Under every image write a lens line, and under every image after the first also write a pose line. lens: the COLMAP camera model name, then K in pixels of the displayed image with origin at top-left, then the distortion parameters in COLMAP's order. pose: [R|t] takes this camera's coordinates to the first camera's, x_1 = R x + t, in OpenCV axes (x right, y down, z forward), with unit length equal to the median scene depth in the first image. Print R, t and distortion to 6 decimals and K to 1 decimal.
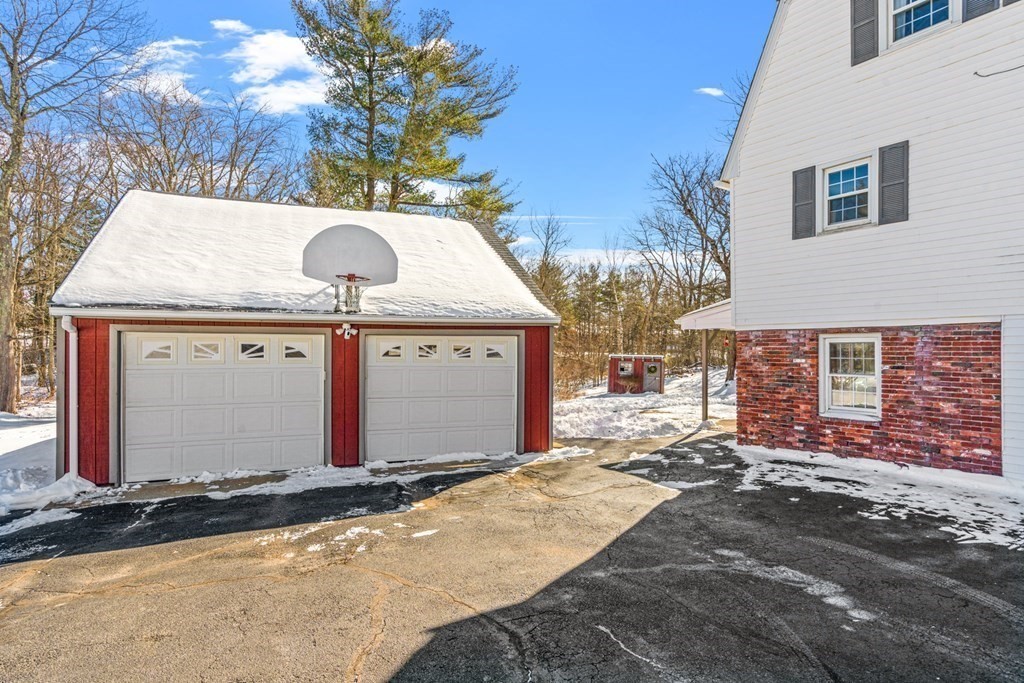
lens RADIAL K [[560.0, 0, 515.0], [0, 560.0, 345.3], [0, 0, 1]] dist [0.002018, 0.002457]
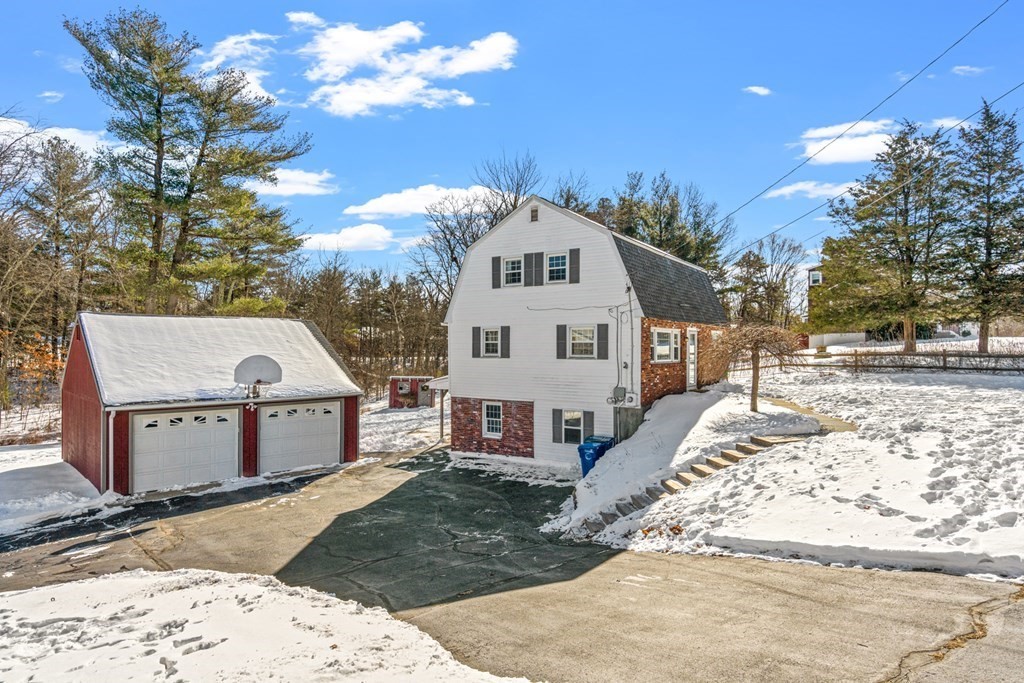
lens RADIAL K [[560.0, 0, 510.8], [0, 560.0, 347.6], [0, 0, 1]] dist [0.002018, 0.002457]
pose [[0.929538, 0.001492, 0.368722, -0.183778], [-0.001361, 0.999999, -0.000616, -0.229720], [-0.368723, 0.000070, 0.929539, -1.132222]]
